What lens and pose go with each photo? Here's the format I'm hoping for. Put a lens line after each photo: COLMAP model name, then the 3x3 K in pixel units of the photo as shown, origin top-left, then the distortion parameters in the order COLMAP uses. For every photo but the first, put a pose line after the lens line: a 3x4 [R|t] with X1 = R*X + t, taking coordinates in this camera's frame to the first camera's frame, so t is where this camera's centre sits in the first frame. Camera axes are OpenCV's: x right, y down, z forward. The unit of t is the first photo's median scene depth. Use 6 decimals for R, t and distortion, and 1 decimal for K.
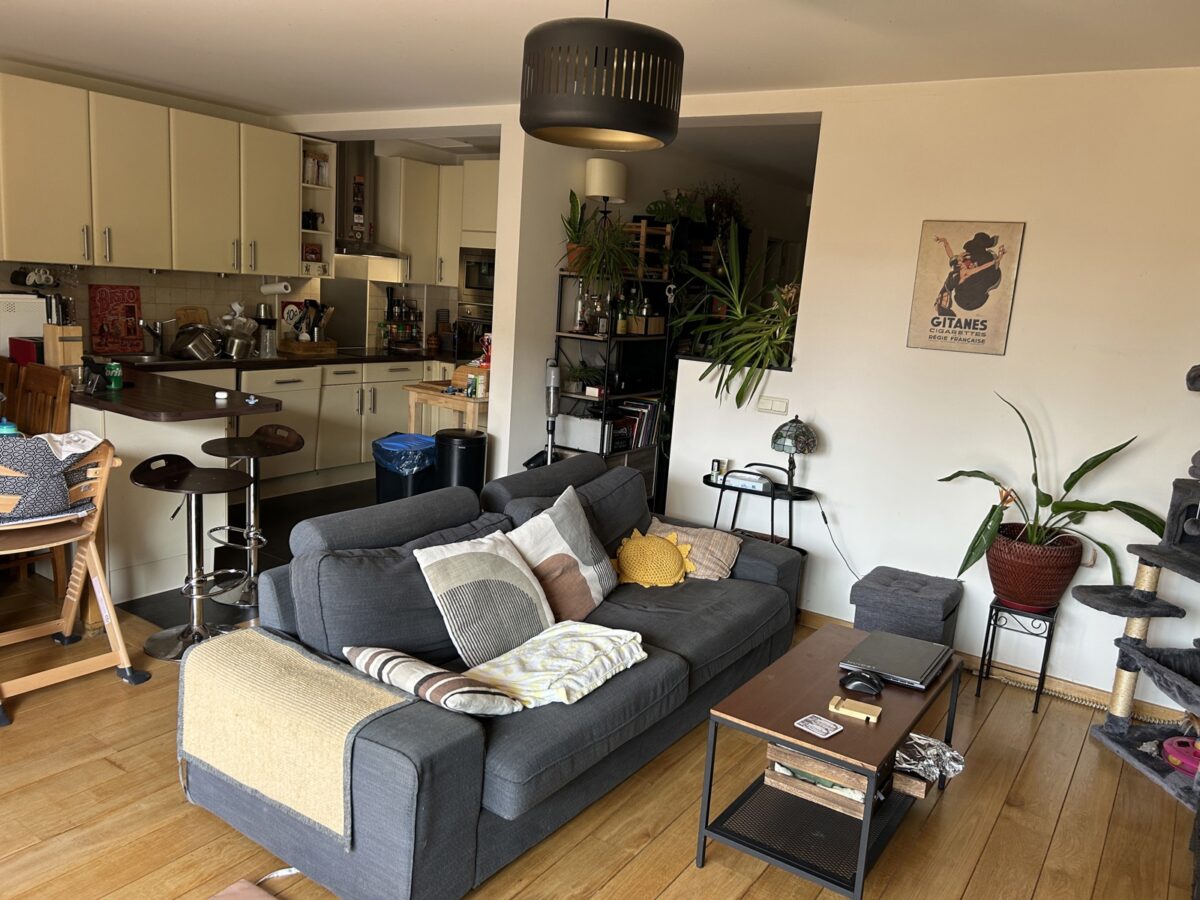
lens RADIAL K [[911.0, 0, 600.0], [0, 911.0, 455.6], [0, 0, 1]] dist [-0.000500, 0.000161]
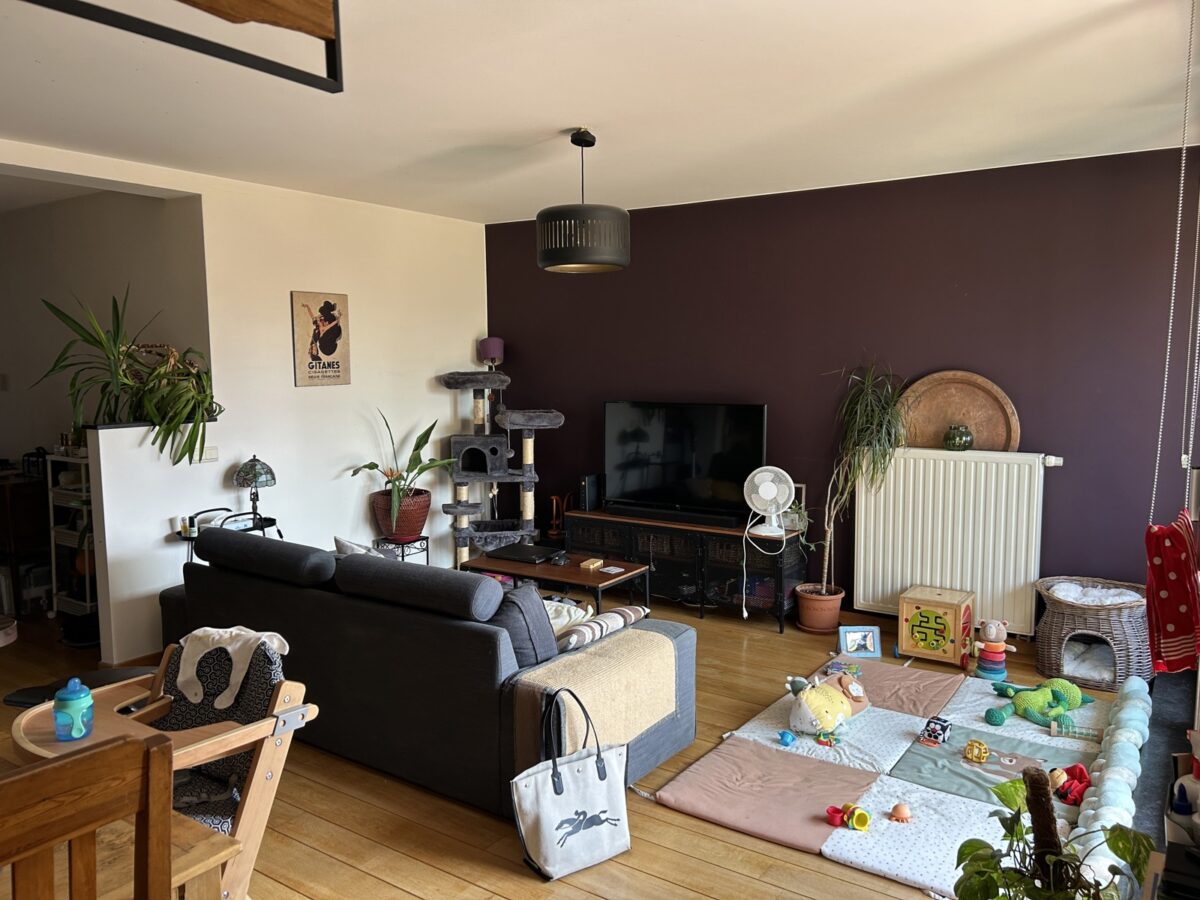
lens RADIAL K [[911.0, 0, 600.3], [0, 911.0, 445.4], [0, 0, 1]] dist [-0.000500, 0.000161]
pose [[0.012292, -0.166520, 0.985962, -0.992414], [0.194587, 0.967584, 0.160990, -0.169471], [-0.980808, 0.189877, 0.044296, 0.552286]]
